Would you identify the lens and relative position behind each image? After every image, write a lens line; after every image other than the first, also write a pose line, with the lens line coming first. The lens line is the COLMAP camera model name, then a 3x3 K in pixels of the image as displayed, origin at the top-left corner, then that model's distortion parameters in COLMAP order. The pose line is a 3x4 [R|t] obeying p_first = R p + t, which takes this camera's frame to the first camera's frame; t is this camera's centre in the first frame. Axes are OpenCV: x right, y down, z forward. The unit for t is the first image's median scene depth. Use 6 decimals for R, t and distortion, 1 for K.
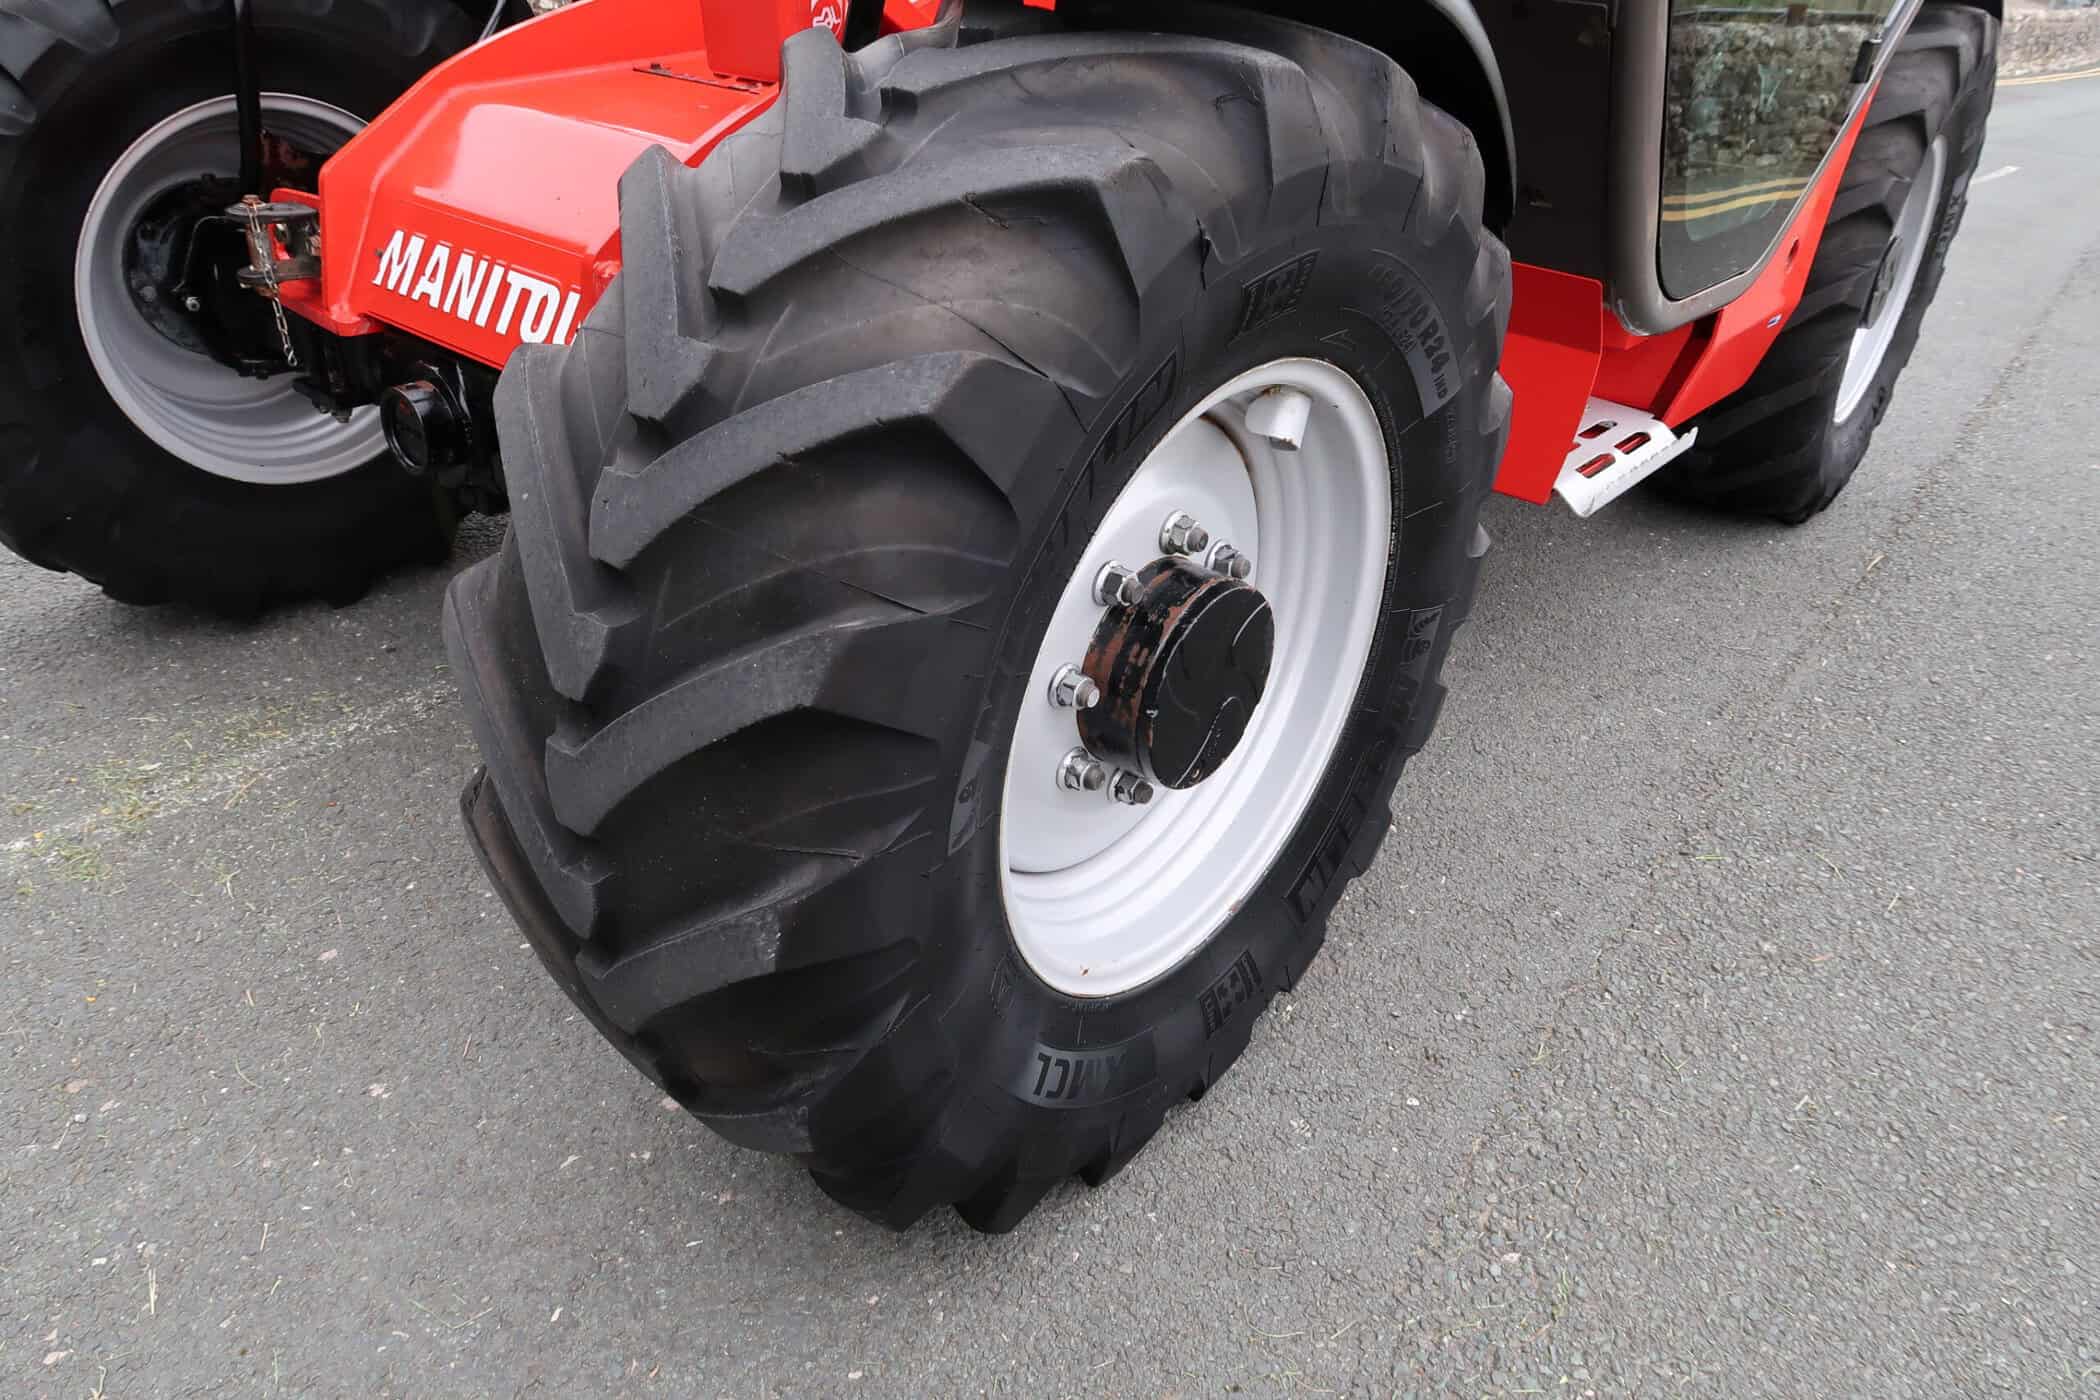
lens RADIAL K [[1445.2, 0, 1044.3], [0, 1445.2, 694.6], [0, 0, 1]] dist [-0.019821, 0.004102]
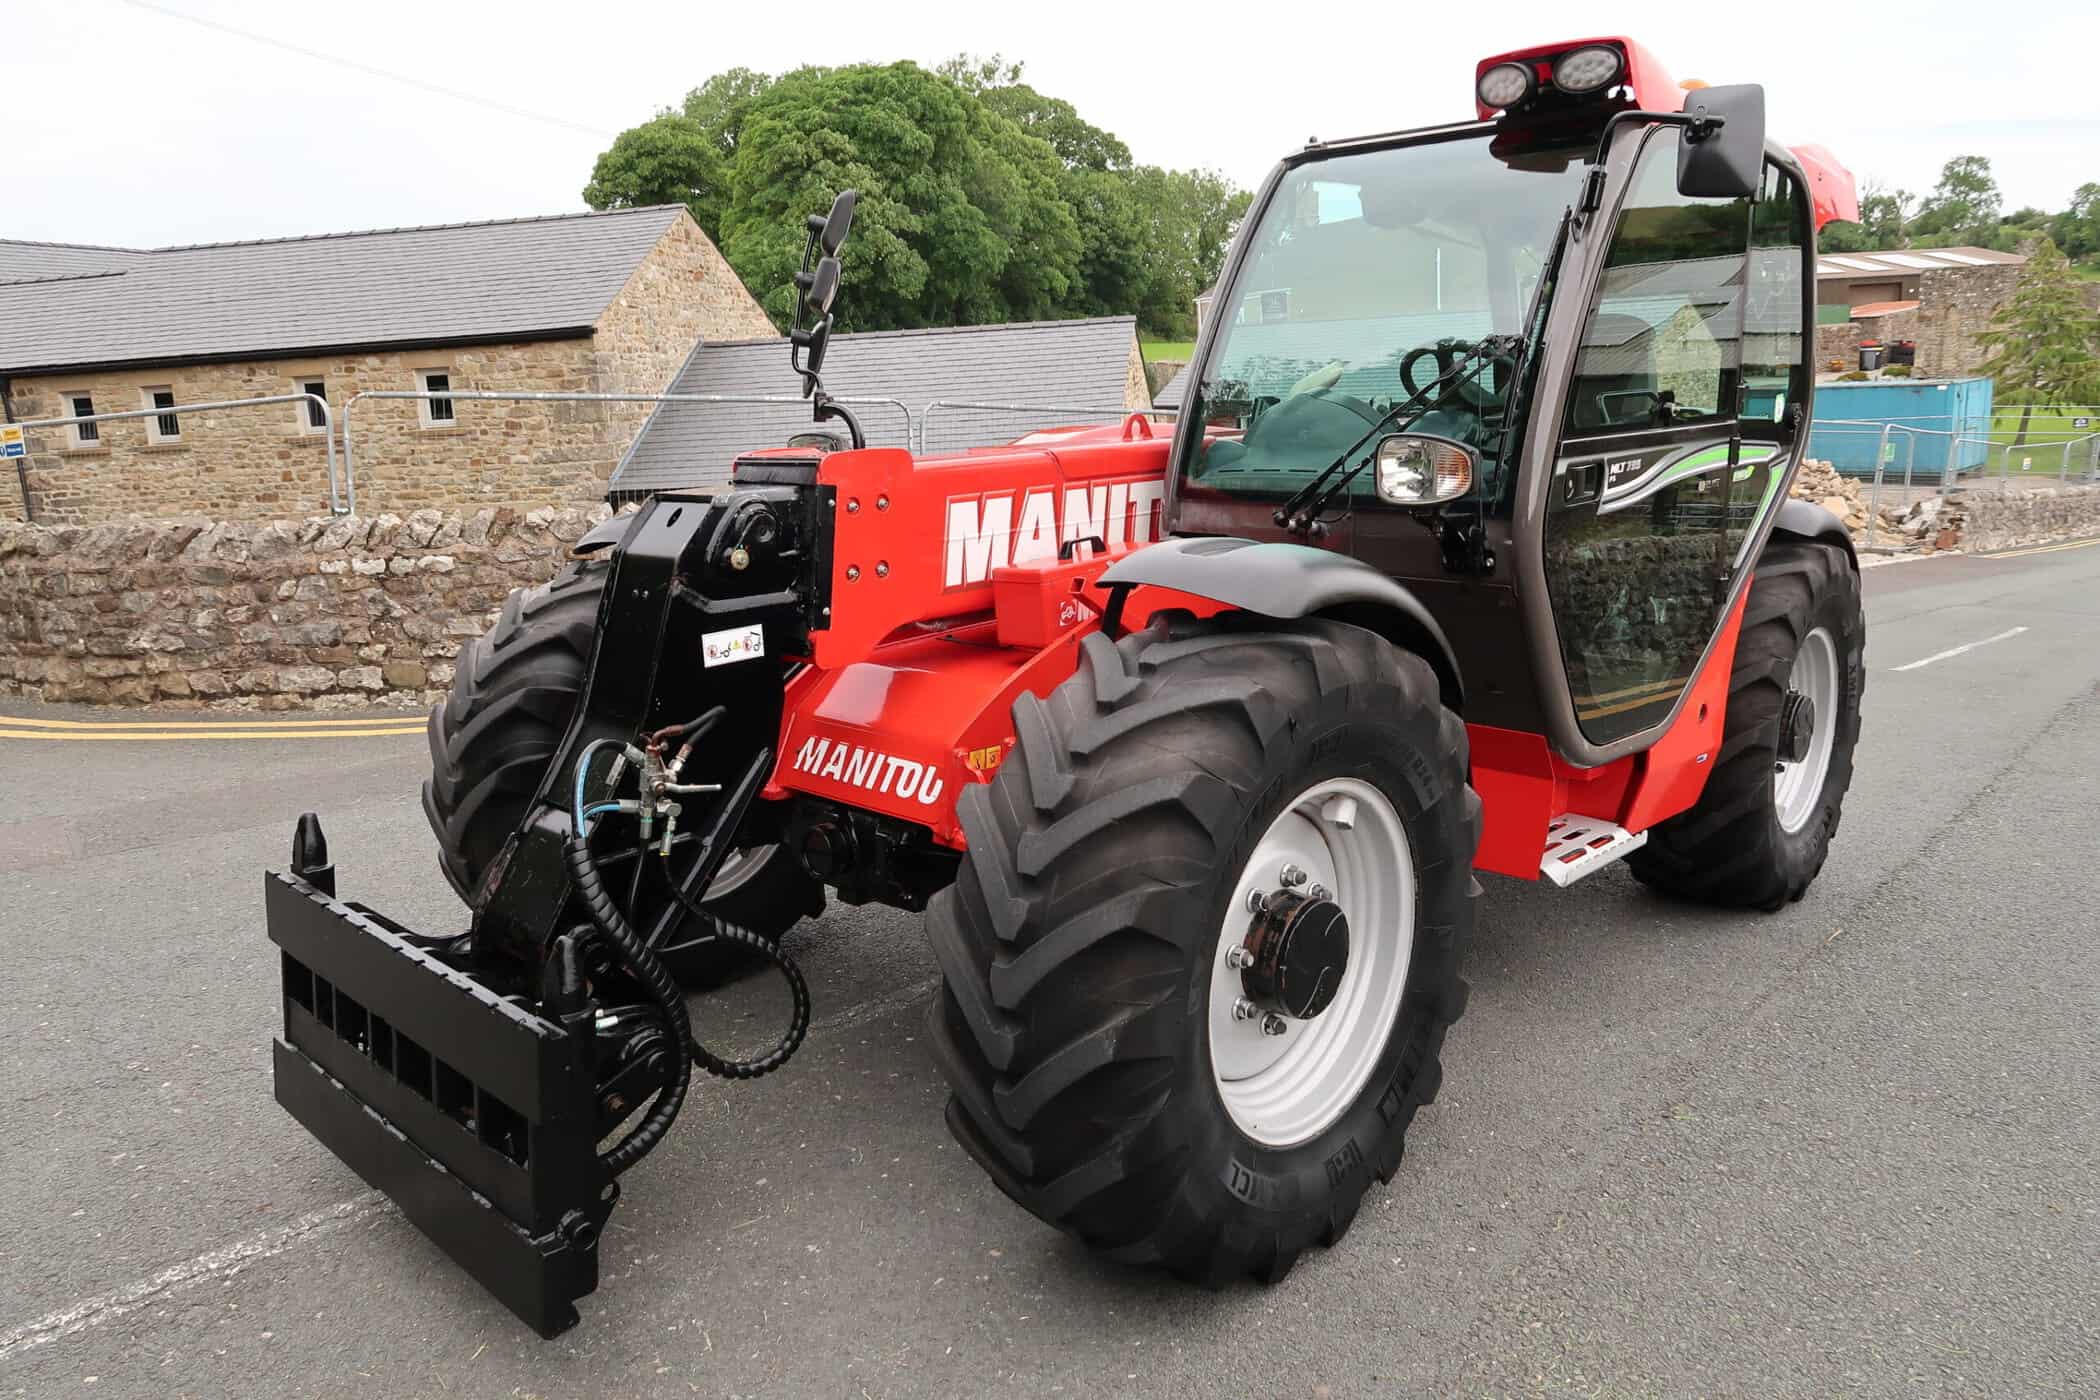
lens RADIAL K [[1445.2, 0, 1044.3], [0, 1445.2, 694.6], [0, 0, 1]] dist [-0.019821, 0.004102]
pose [[0.996583, -0.044771, -0.069417, -0.075418], [0.019669, 0.944823, -0.326990, 0.247256], [0.080226, 0.324508, 0.942475, -0.772157]]
